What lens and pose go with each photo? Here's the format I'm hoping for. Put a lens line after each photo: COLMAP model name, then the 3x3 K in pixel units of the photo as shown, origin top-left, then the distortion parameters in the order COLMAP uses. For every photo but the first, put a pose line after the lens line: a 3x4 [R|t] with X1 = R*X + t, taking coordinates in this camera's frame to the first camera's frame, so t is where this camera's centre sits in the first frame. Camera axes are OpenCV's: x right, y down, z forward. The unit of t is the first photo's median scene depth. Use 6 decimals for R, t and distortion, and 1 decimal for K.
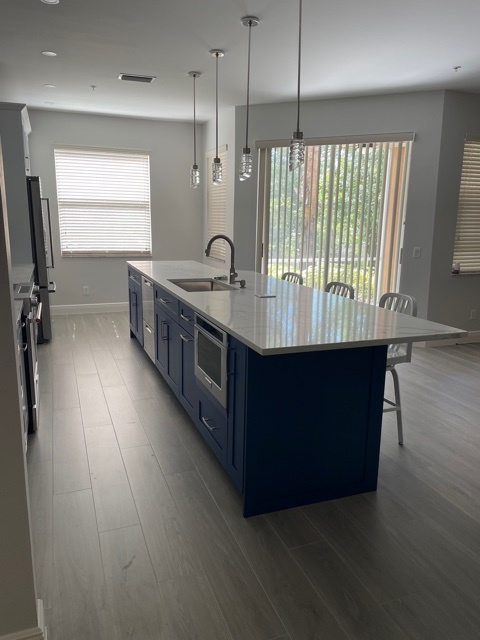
lens RADIAL K [[486.0, 0, 240.0], [0, 486.0, 320.0], [0, 0, 1]] dist [0.041677, 0.000500]
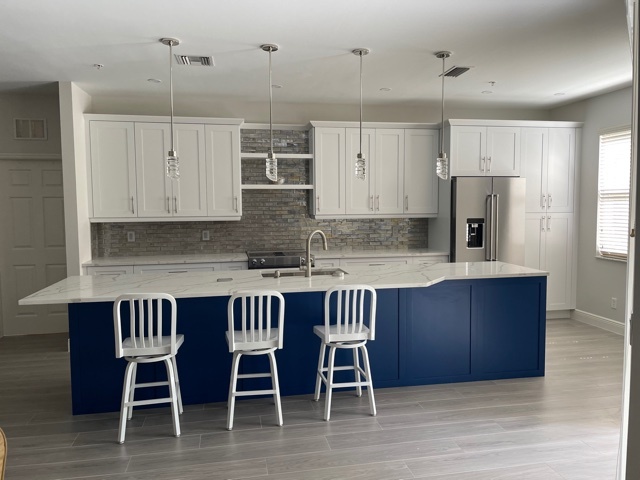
lens RADIAL K [[483.8, 0, 320.0], [0, 483.8, 240.0], [0, 0, 1]] dist [0.042639, -0.001630]
pose [[-0.172716, 0.055817, -0.983389, 0.553720], [-0.202366, 0.975083, 0.090888, -0.138584], [0.963959, 0.214702, -0.157117, 0.664553]]
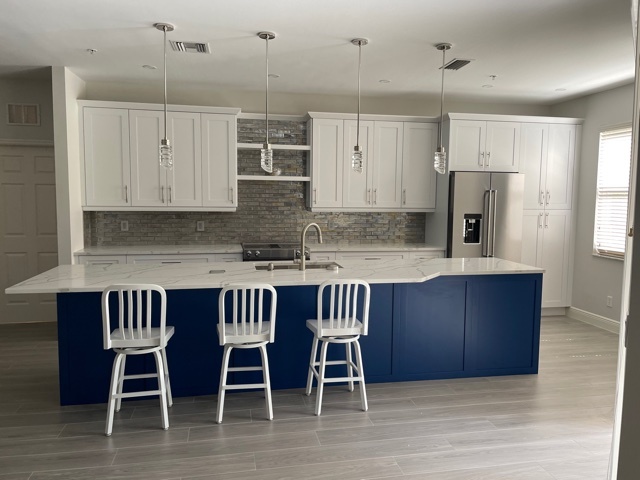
lens RADIAL K [[486.0, 0, 320.0], [0, 486.0, 240.0], [0, 0, 1]] dist [0.041677, 0.000500]
pose [[-0.168228, 0.067601, -0.983427, 0.549247], [-0.220714, 0.969733, 0.104416, -0.139059], [0.960721, 0.234622, -0.148216, 0.666164]]
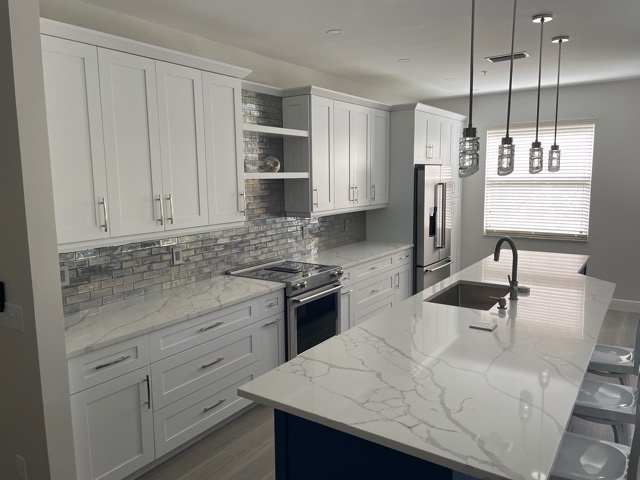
lens RADIAL K [[486.0, 0, 320.0], [0, 486.0, 240.0], [0, 0, 1]] dist [0.041677, 0.000500]
pose [[0.573457, 0.088160, -0.814478, 0.257561], [-0.152120, 0.988362, -0.000123, -0.068022], [0.804988, 0.123968, 0.580194, 0.153104]]
